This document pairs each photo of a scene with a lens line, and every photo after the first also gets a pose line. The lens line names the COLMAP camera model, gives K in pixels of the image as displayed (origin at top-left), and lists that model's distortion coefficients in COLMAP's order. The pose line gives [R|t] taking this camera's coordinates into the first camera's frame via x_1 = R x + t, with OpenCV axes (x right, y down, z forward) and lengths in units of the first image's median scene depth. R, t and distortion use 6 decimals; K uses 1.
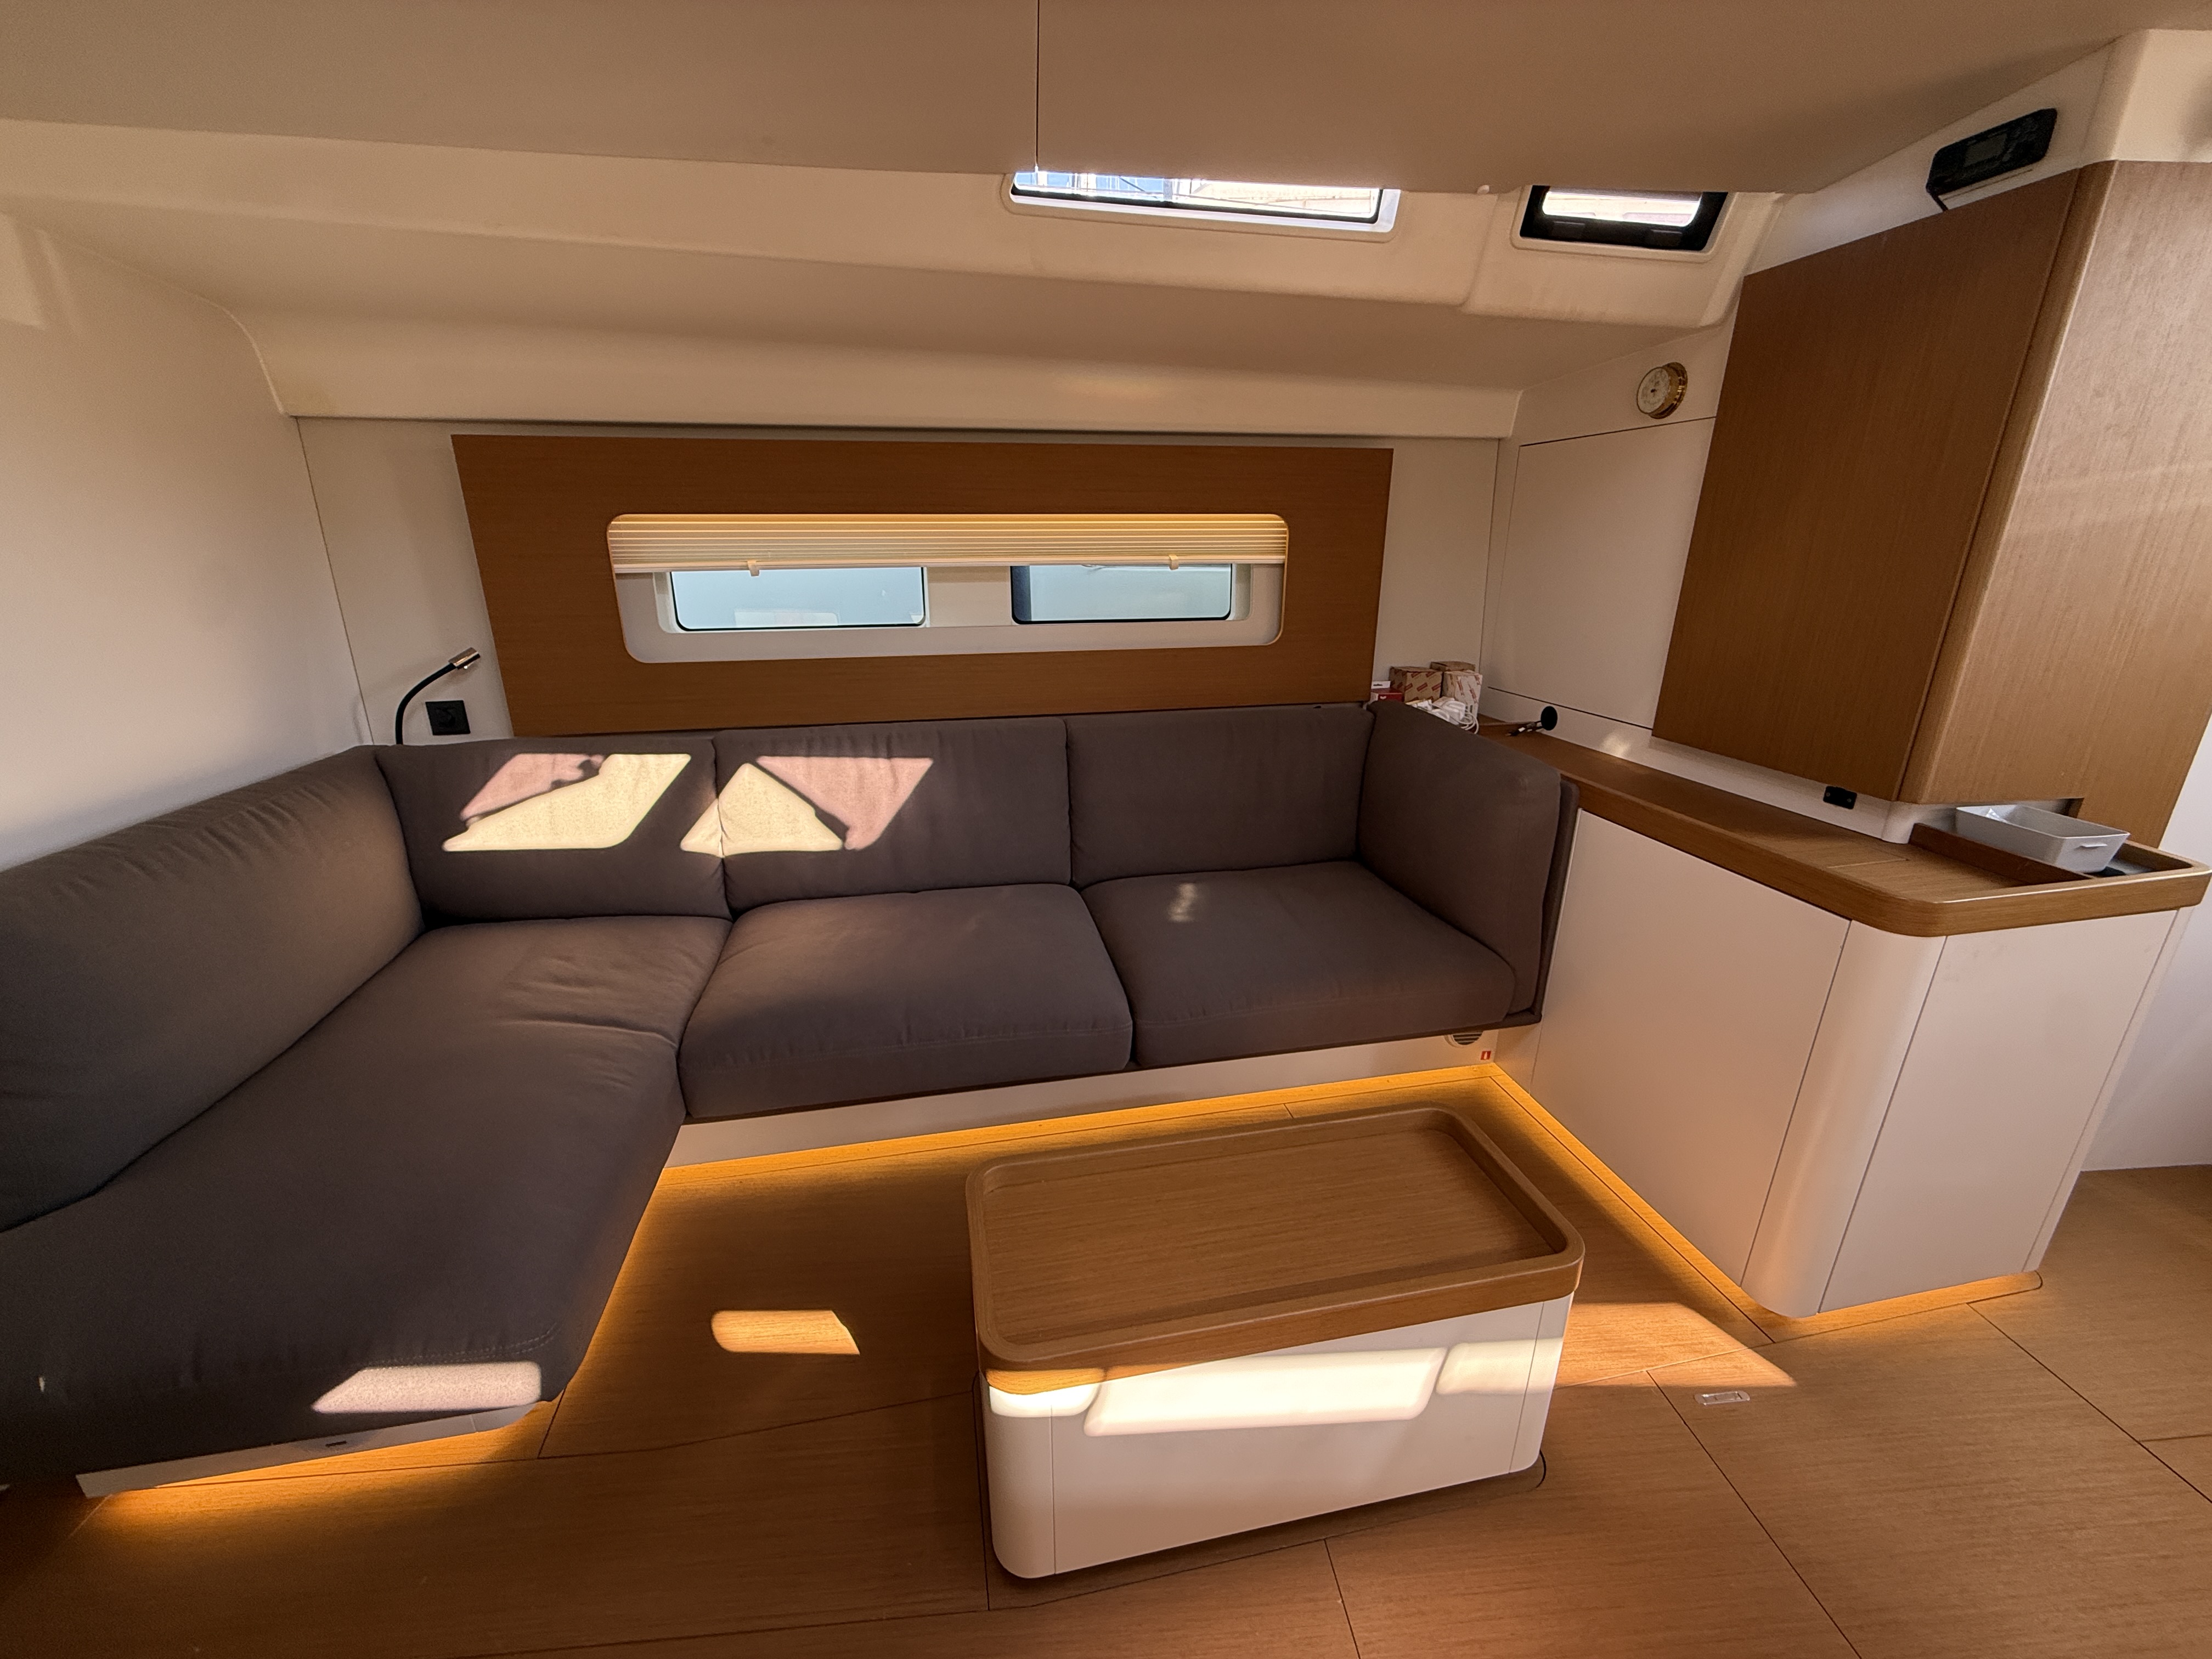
lens RADIAL K [[881.4, 0, 1098.4], [0, 881.4, 835.6], [0, 0, 1]] dist [-0.000415, 0.000287]
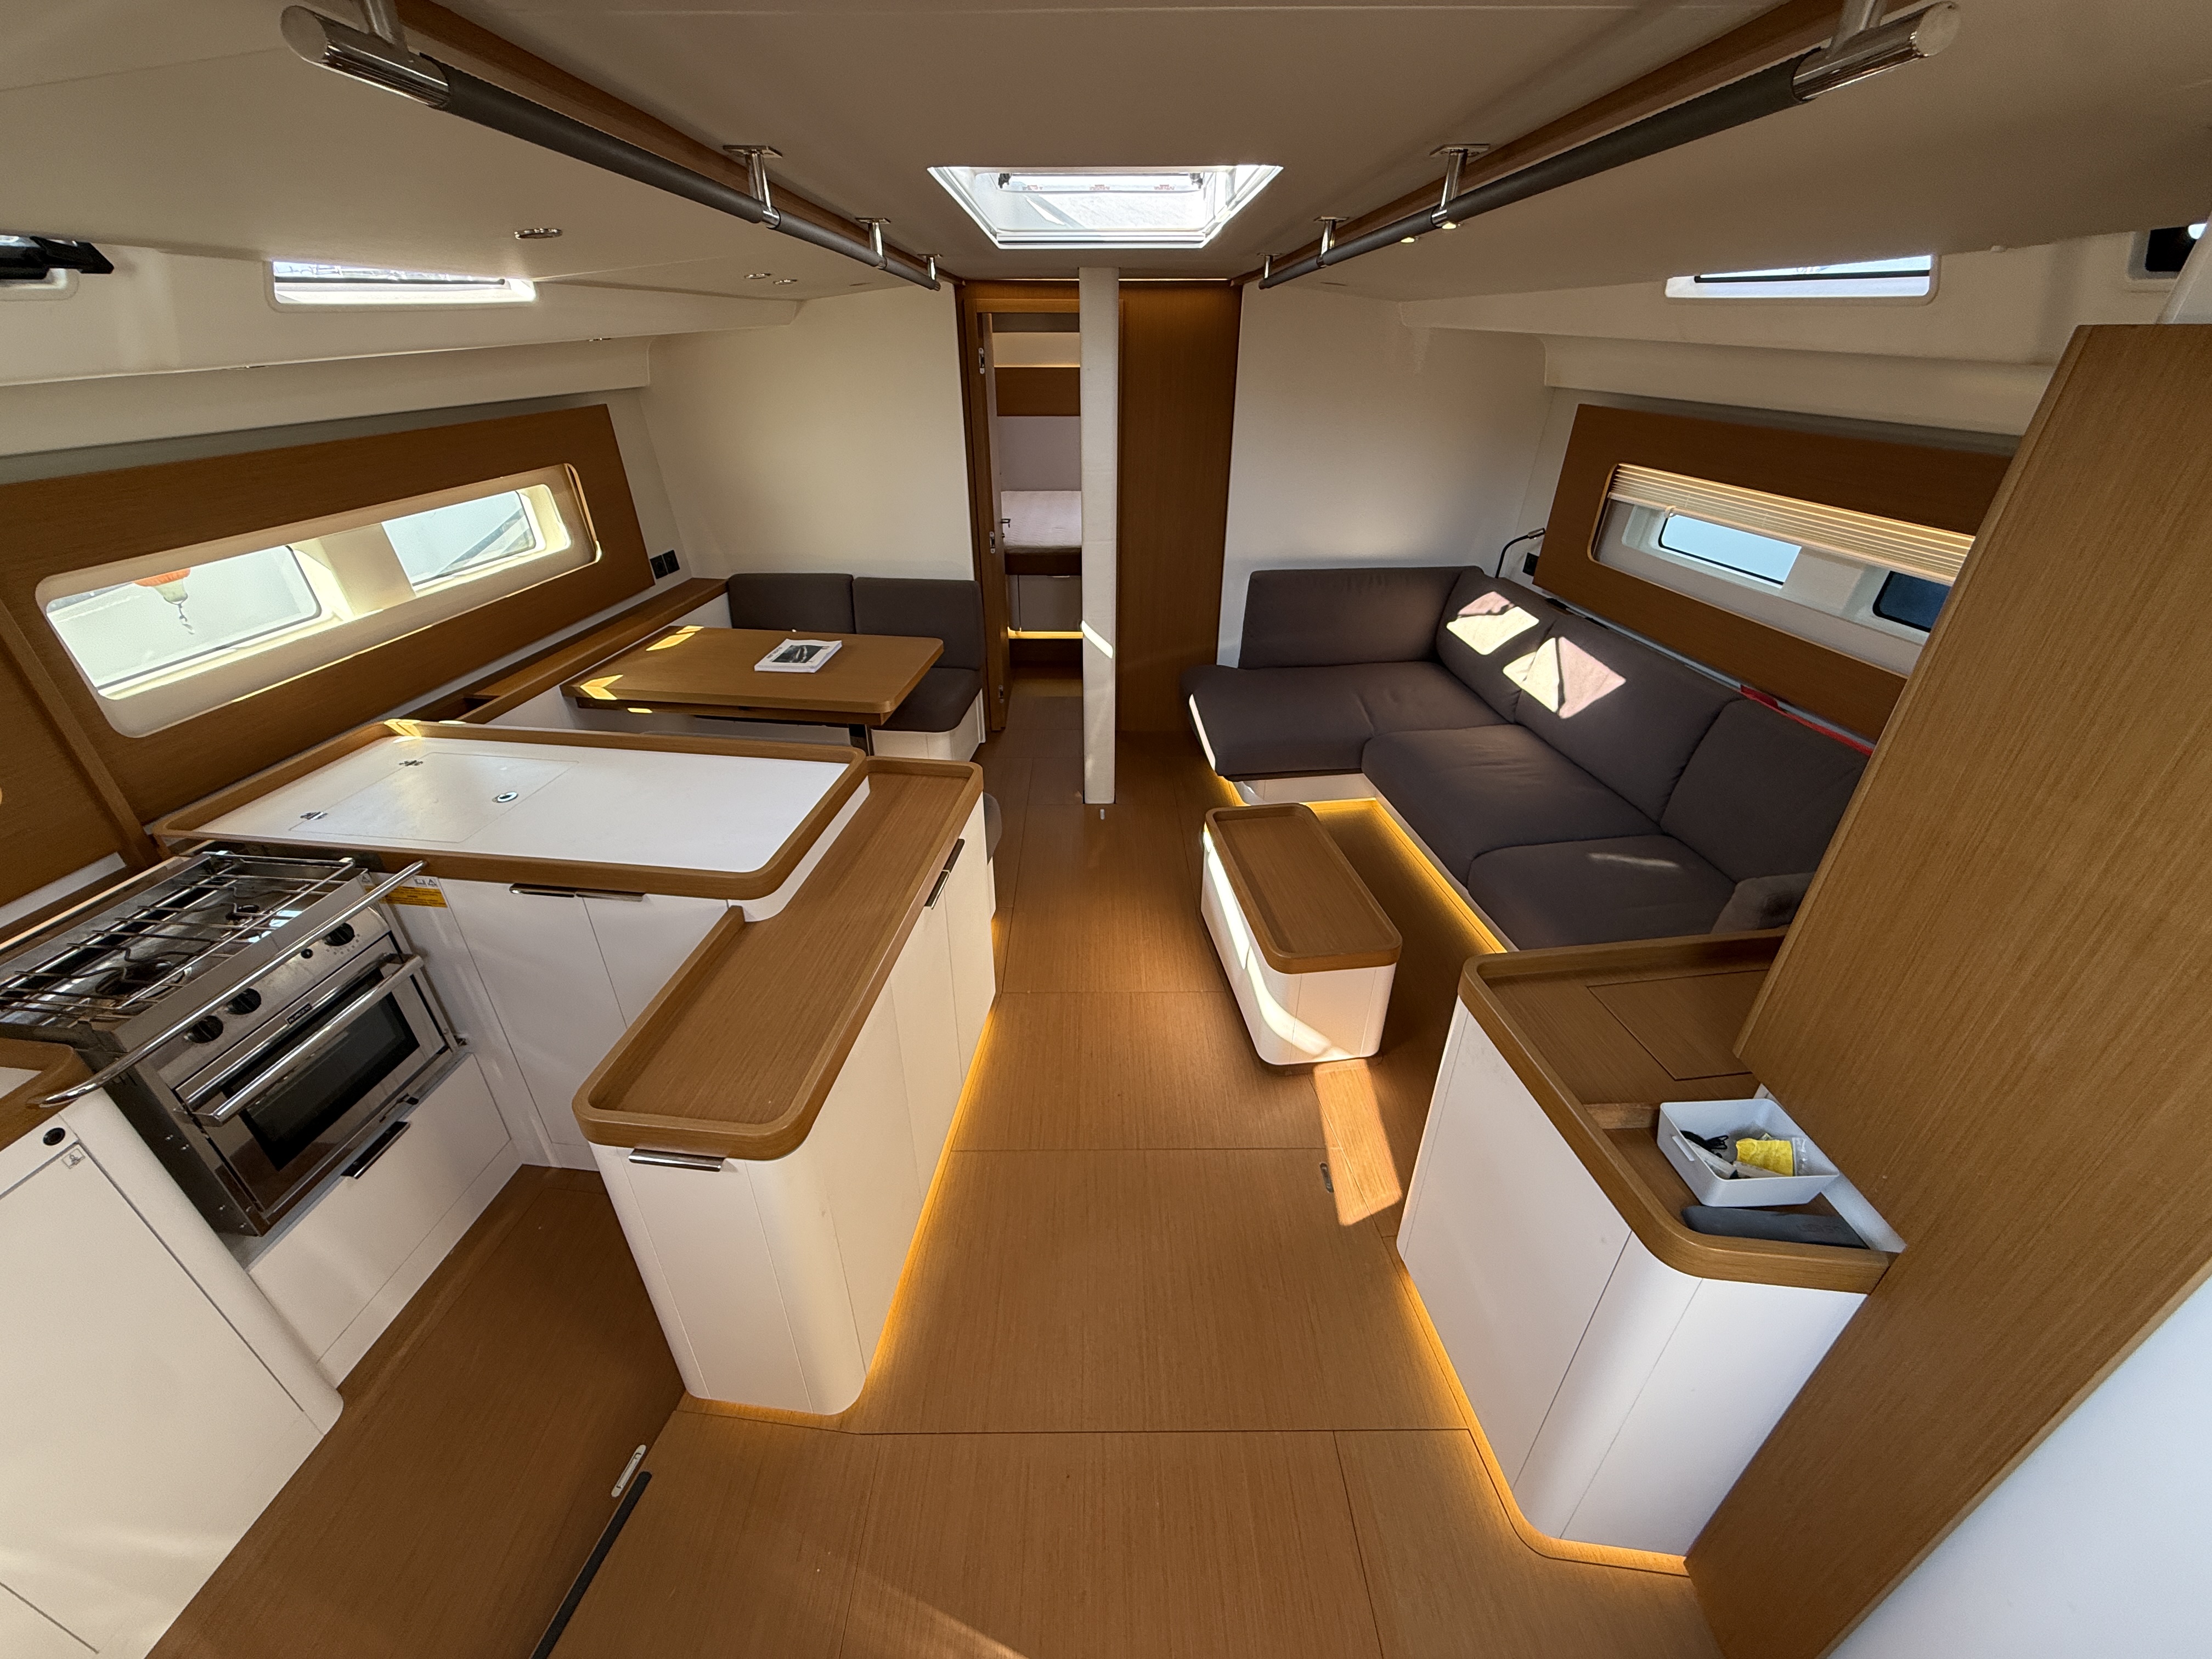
lens RADIAL K [[881.4, 0, 1100.7], [0, 881.4, 835.4], [0, 0, 1]] dist [-0.000415, 0.000287]
pose [[-0.067949, 0.502601, -0.861844, 1.273438], [-0.315577, 0.808661, 0.496467, -0.348943], [0.946464, 0.305712, 0.103661, 0.211484]]
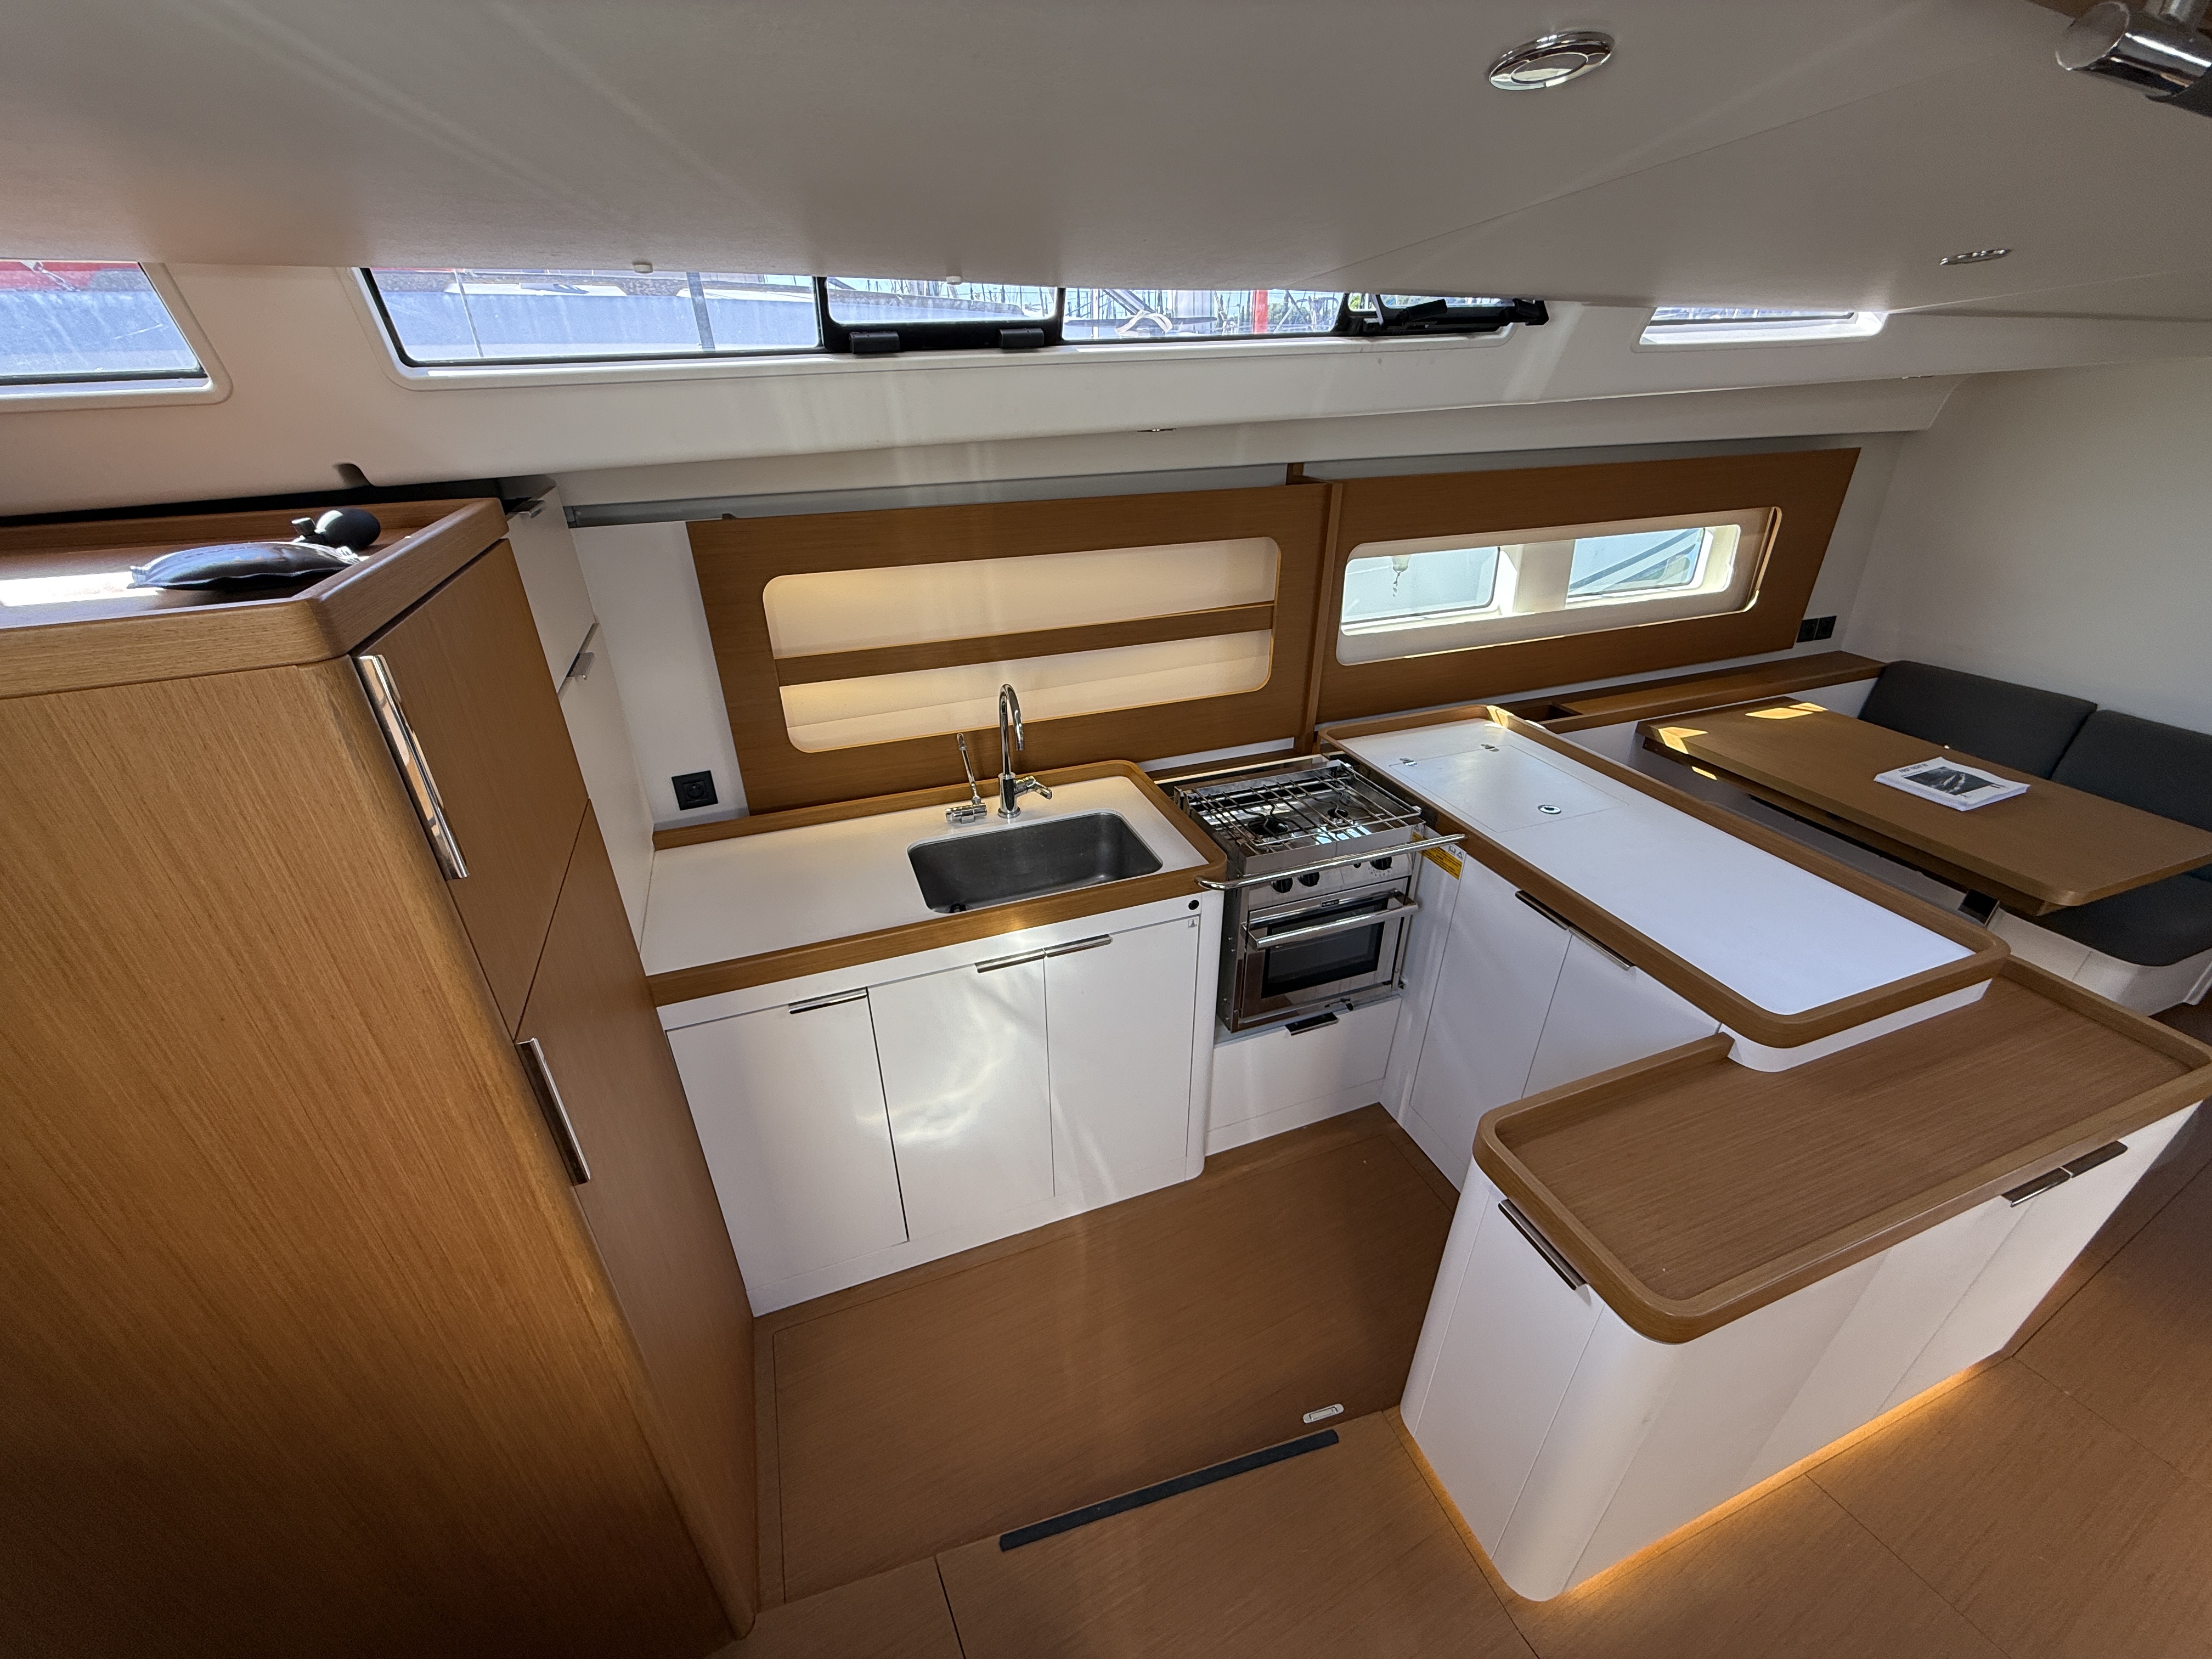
lens RADIAL K [[881.4, 0, 1098.8], [0, 881.4, 835.8], [0, 0, 1]] dist [-0.000415, 0.000287]
pose [[-0.919381, 0.195589, -0.341296, 1.287704], [-0.112881, 0.699957, 0.705208, -0.323975], [0.376823, 0.686881, -0.621449, 0.123069]]
